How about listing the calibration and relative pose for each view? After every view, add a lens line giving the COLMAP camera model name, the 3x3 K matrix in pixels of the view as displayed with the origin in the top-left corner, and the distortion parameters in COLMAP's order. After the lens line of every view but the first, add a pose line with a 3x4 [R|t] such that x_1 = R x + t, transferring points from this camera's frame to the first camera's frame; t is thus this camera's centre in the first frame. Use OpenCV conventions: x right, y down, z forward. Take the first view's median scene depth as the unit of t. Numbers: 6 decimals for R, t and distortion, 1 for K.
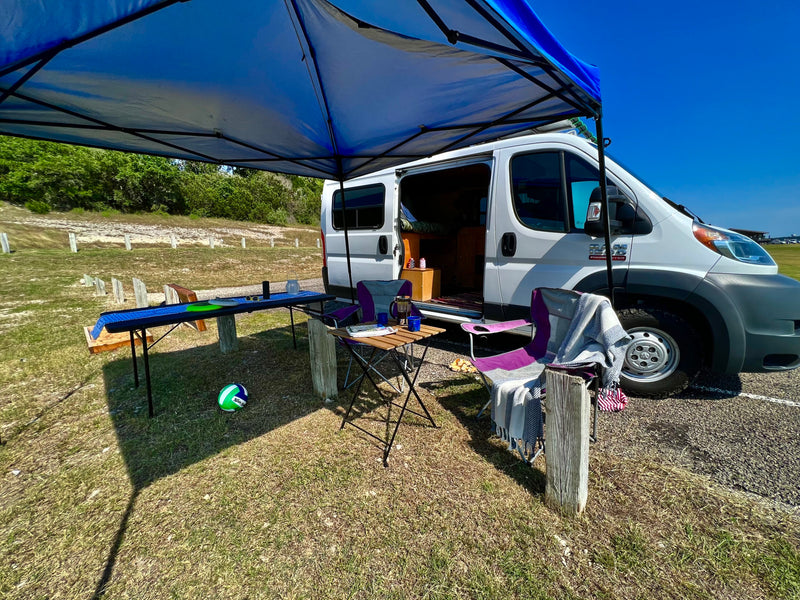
lens RADIAL K [[320.7, 0, 400.6], [0, 320.7, 301.9], [0, 0, 1]] dist [0.000406, 0.000258]
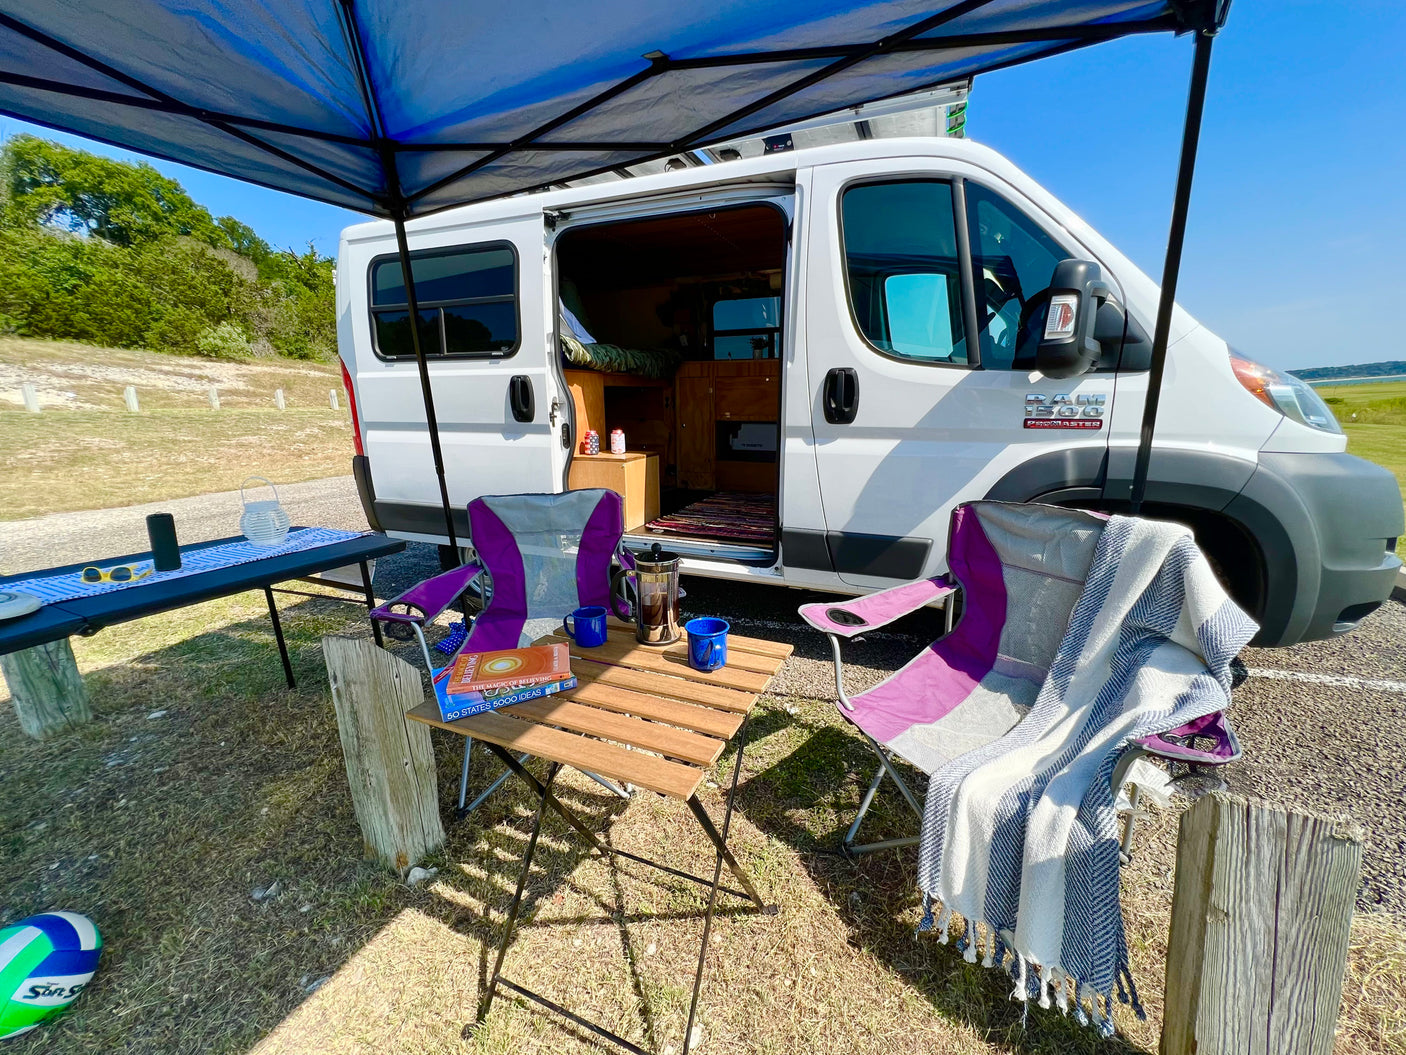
lens RADIAL K [[566.9, 0, 703.0], [0, 566.9, 527.5], [0, 0, 1]] dist [-0.001293, 0.000413]
pose [[0.949593, -0.072472, 0.304994, -0.068900], [0.059602, 0.996903, 0.051310, -0.041314], [-0.307768, -0.030546, 0.950971, 0.255815]]
